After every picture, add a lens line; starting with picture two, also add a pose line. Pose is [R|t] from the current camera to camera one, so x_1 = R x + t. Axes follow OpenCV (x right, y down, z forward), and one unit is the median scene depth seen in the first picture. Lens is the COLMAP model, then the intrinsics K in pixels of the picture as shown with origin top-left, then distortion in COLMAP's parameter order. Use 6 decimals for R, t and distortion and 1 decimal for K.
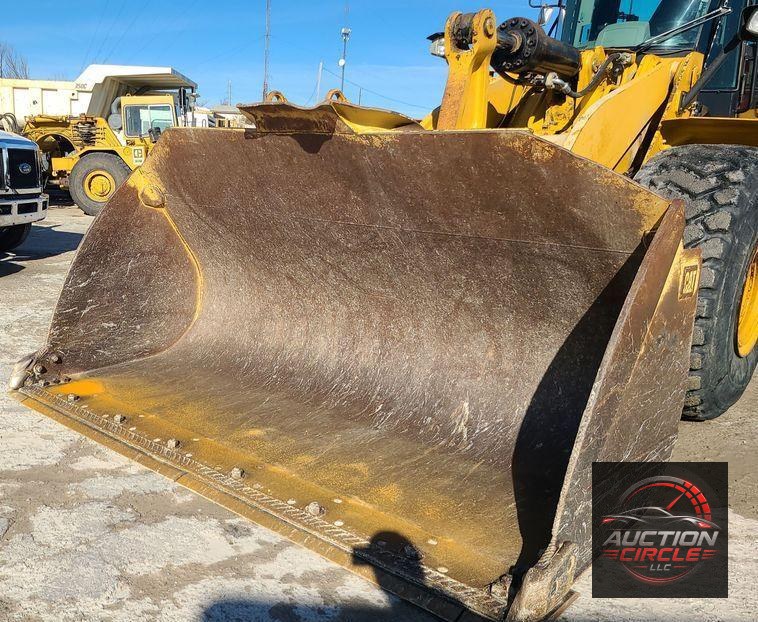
lens RADIAL K [[763.8, 0, 258.8], [0, 763.8, 345.8], [0, 0, 1]] dist [0.054073, 0.000758]
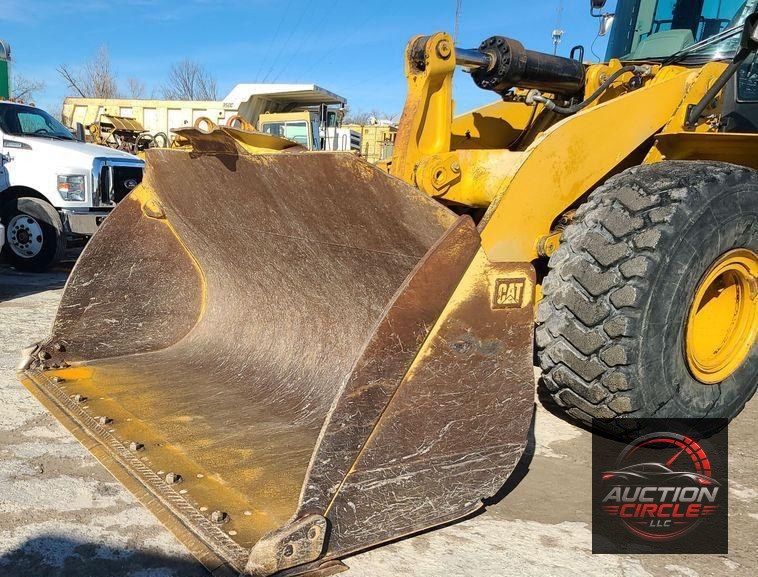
lens RADIAL K [[801.4, 0, 257.6], [0, 801.4, 339.9], [0, 0, 1]] dist [0.073558, -0.030990]
pose [[0.964118, 0.051202, -0.260489, 0.357747], [-0.060063, 0.997852, -0.026165, 0.020588], [0.258589, 0.040872, 0.965122, -0.099896]]
